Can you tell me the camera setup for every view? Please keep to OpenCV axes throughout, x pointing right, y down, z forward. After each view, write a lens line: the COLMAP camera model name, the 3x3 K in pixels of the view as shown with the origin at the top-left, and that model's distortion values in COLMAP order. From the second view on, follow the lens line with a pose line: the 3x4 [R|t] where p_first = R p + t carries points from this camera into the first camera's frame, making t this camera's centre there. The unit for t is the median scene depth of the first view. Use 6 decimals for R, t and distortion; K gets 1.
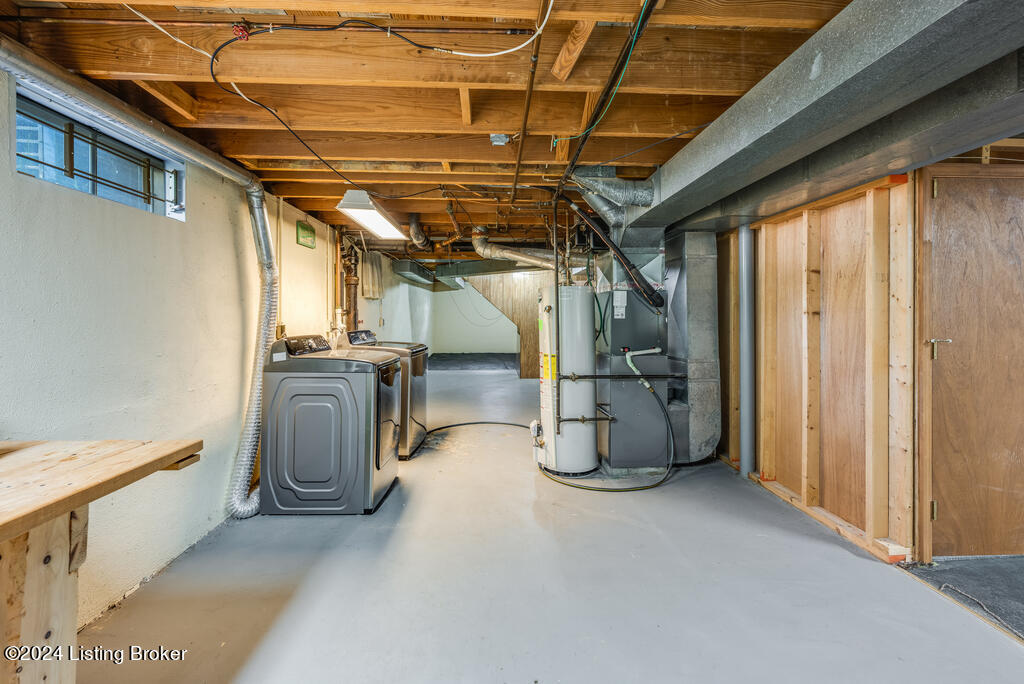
lens RADIAL K [[422.4, 0, 514.0], [0, 422.4, 315.8], [0, 0, 1]] dist [0.001601, -0.000176]
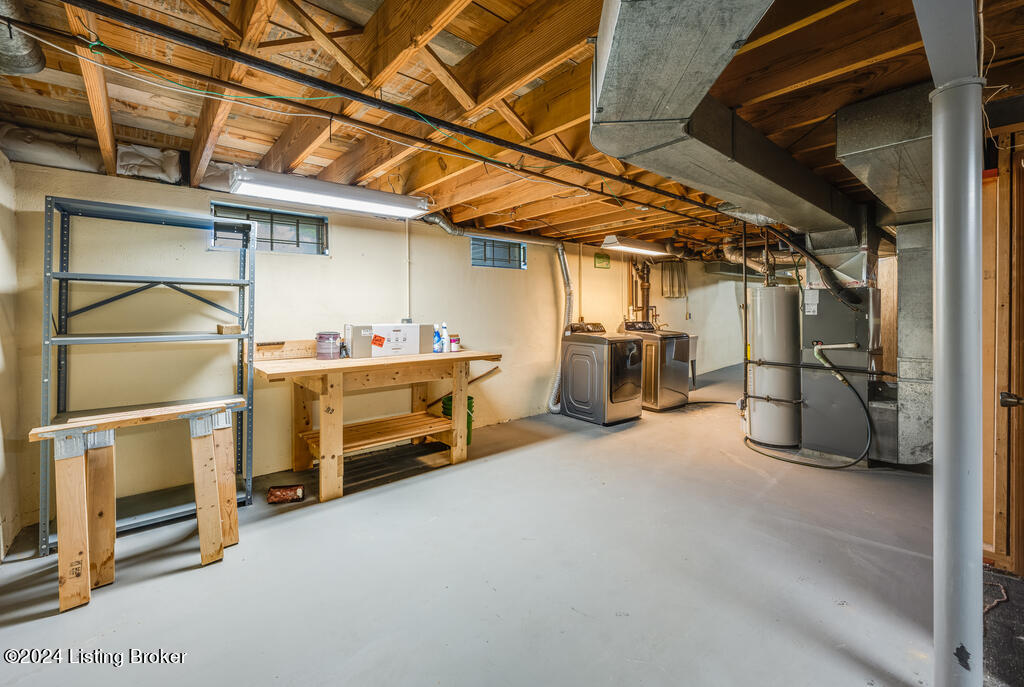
lens RADIAL K [[422.4, 0, 507.8], [0, 422.4, 309.3], [0, 0, 1]] dist [0.001601, -0.000176]
pose [[0.610940, -0.000945, -0.791676, 0.650162], [0.002004, 0.999998, 0.000352, -0.009799], [0.791674, -0.001801, 0.610941, -0.309529]]
